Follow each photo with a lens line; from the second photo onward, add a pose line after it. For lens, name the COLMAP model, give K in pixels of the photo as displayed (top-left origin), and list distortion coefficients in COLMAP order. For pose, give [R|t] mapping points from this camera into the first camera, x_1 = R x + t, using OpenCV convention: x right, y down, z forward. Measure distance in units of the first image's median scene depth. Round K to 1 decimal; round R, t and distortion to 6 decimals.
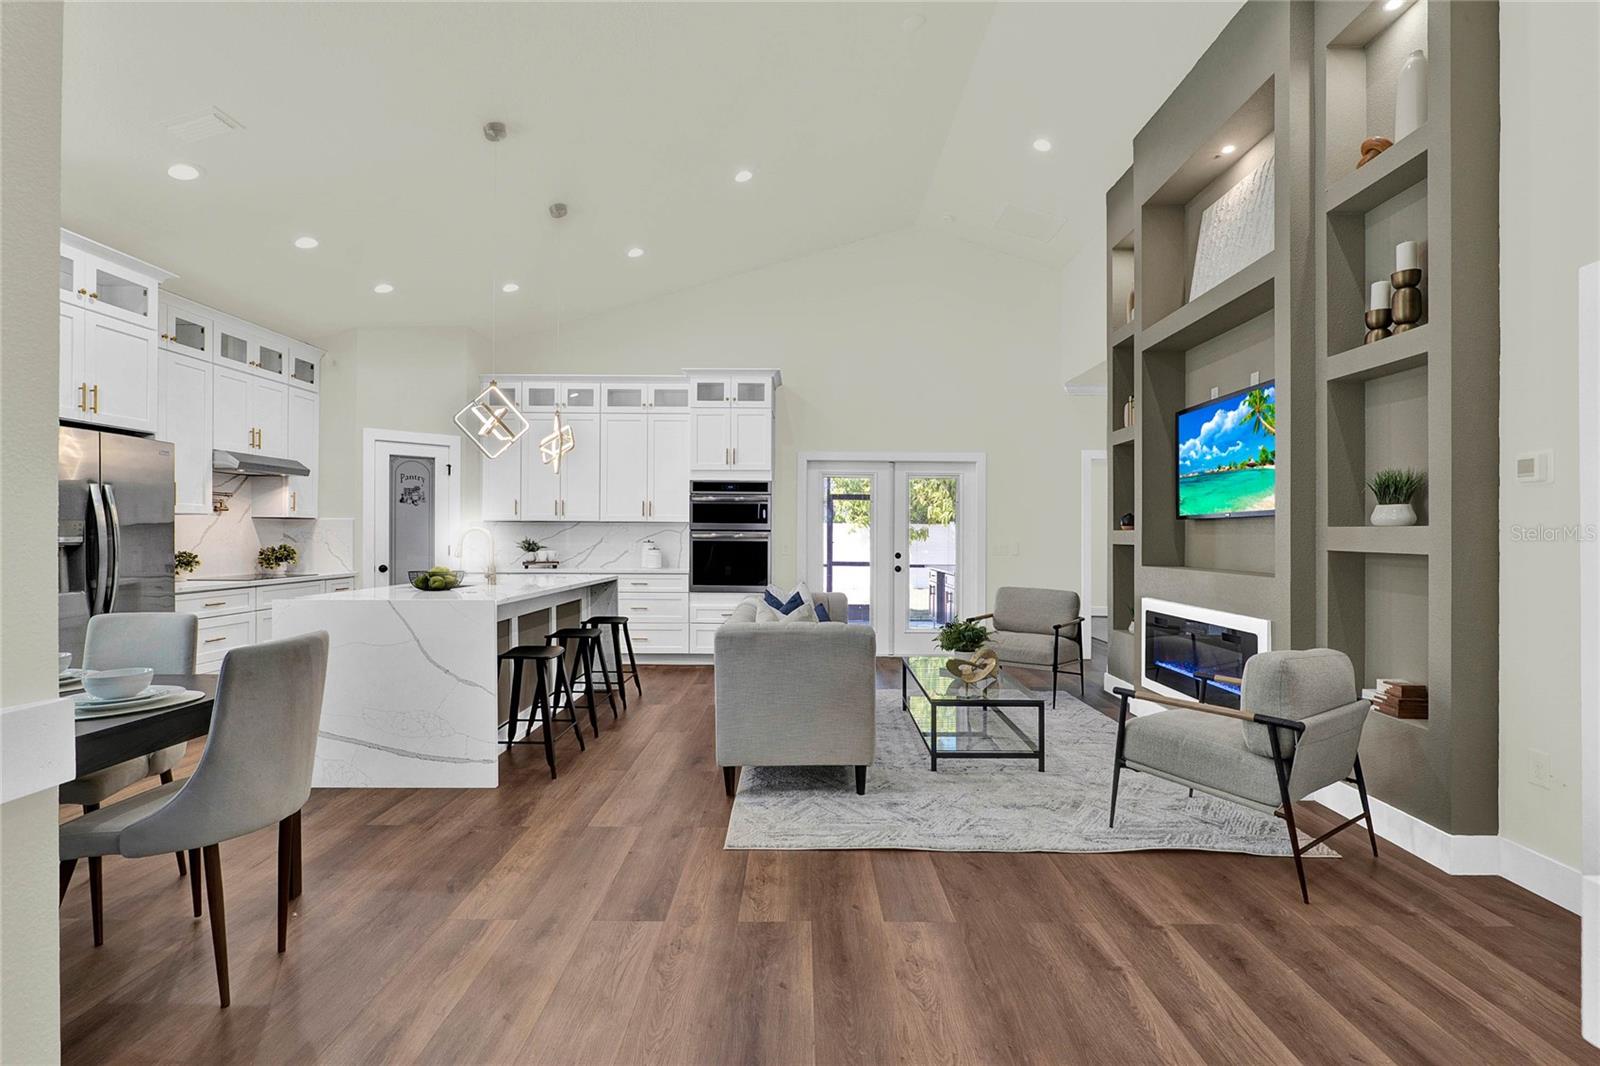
lens RADIAL K [[752.6, 0, 819.2], [0, 752.6, 531.4], [0, 0, 1]] dist [-0.014658, 0.003916]
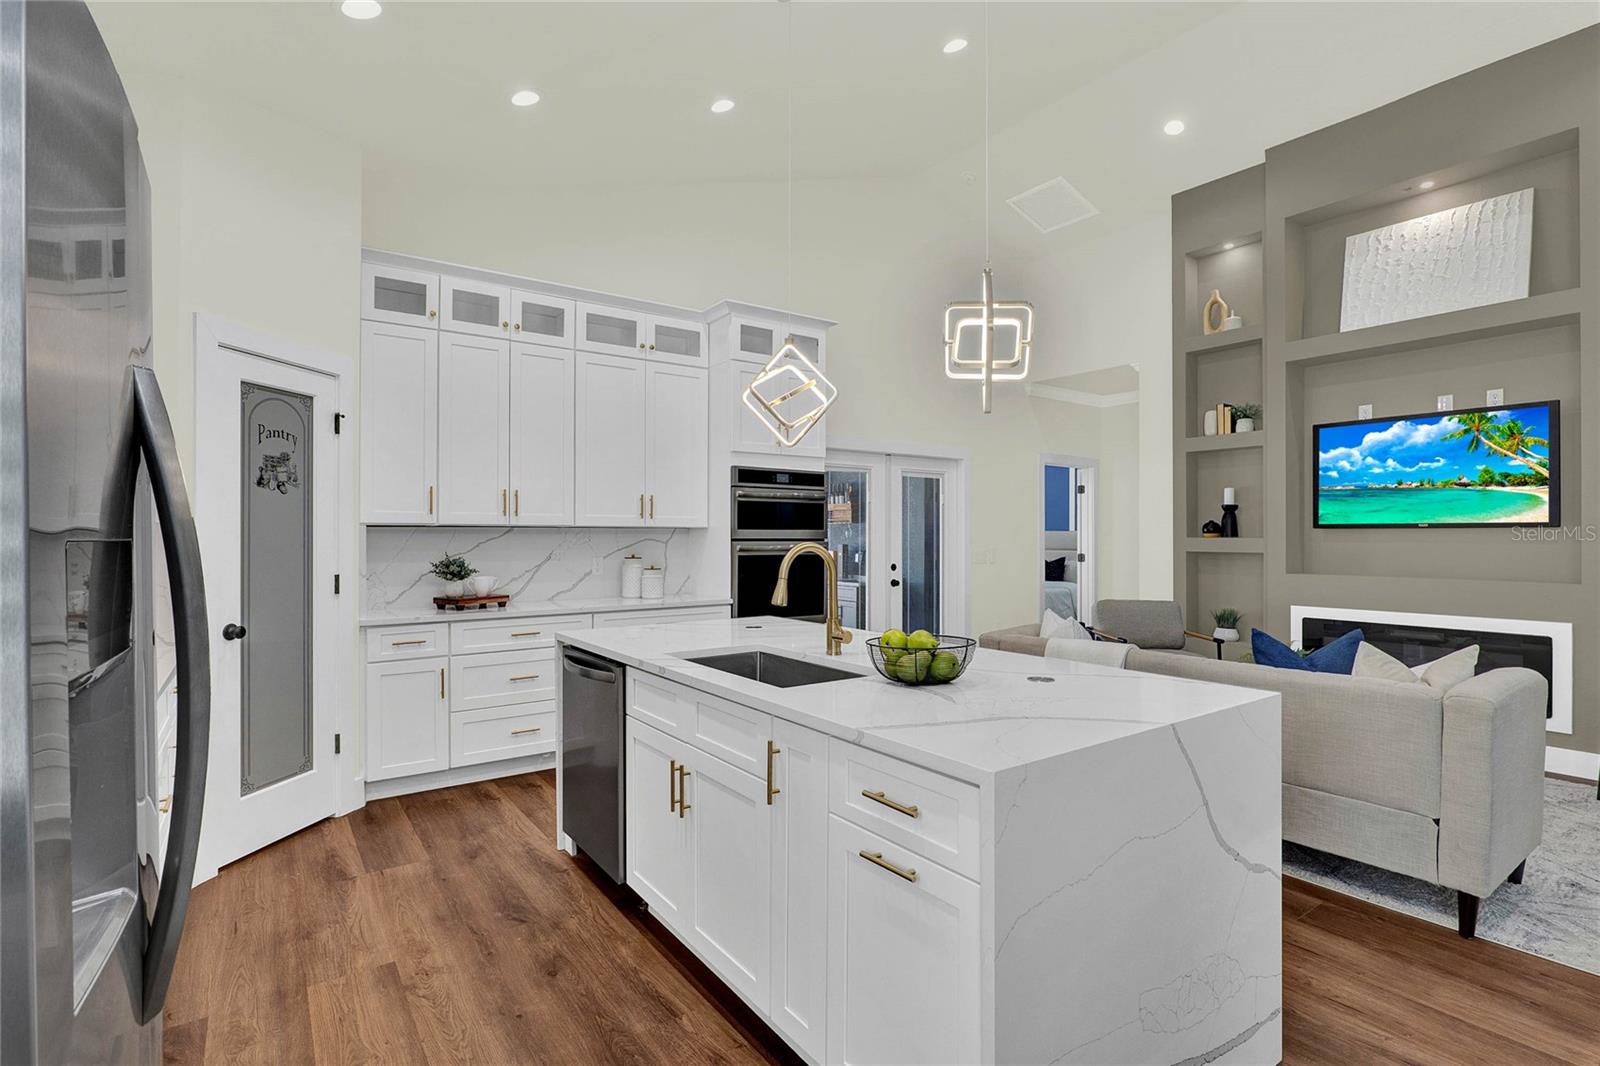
lens RADIAL K [[765.3, 0, 810.4], [0, 765.3, 524.9], [0, 0, 1]] dist [-0.007520, 0.000628]
pose [[0.820154, 0.003083, 0.572134, -0.694434], [0.000113, 0.999985, -0.005551, -0.014989], [-0.572143, 0.004617, 0.820141, 0.527165]]
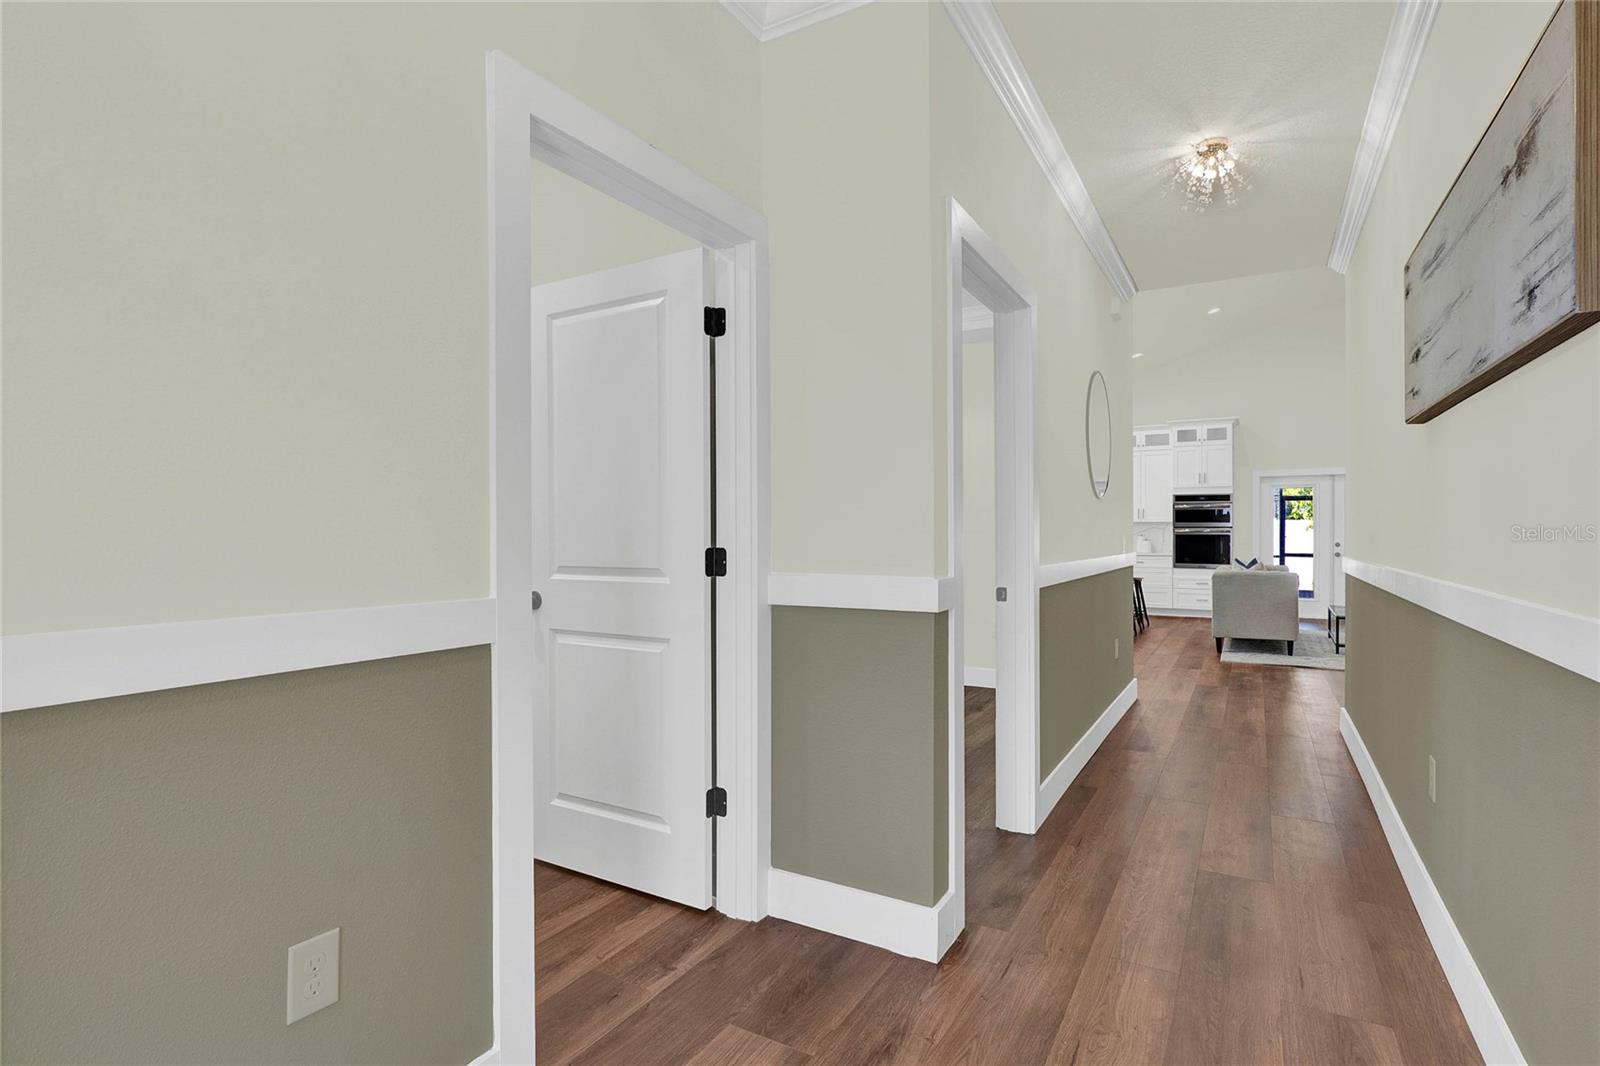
lens RADIAL K [[777.4, 0, 820.3], [0, 777.4, 535.2], [0, 0, 1]] dist [-0.006583, 0.000080]
pose [[0.861450, -0.004852, -0.507819, 0.017907], [0.007707, 0.999964, 0.003519, 0.004682], [0.507783, -0.006945, 0.861457, -0.997043]]
